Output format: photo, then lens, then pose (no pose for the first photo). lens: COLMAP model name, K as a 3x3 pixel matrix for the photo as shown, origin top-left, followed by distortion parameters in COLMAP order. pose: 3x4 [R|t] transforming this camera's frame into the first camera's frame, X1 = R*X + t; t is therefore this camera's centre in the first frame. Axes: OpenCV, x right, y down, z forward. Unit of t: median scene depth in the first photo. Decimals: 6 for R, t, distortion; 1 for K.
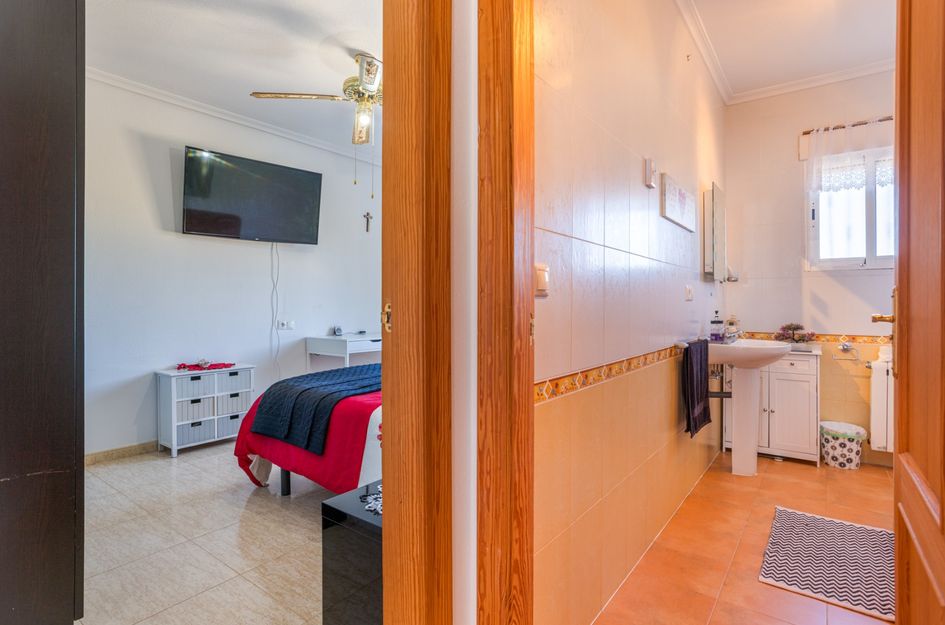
lens RADIAL K [[484.0, 0, 471.7], [0, 484.0, 307.9], [0, 0, 1]] dist [-0.002093, 0.002444]
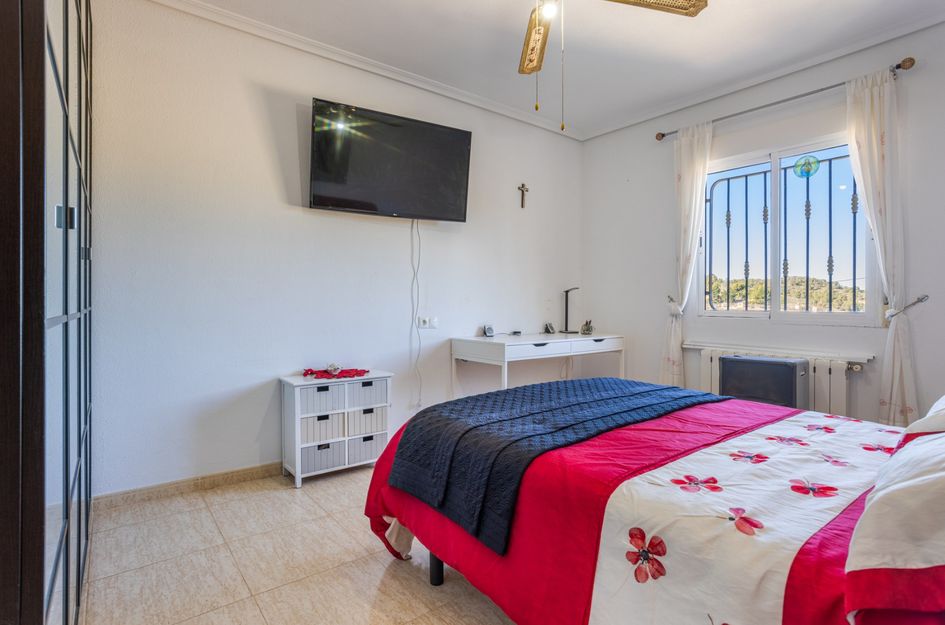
lens RADIAL K [[484.0, 0, 473.3], [0, 484.0, 309.7], [0, 0, 1]] dist [-0.002093, 0.002444]
pose [[0.968509, 0.006456, -0.248894, -0.134420], [-0.004836, 0.999963, 0.007119, 0.009178], [0.248931, -0.005692, 0.968505, 0.291400]]
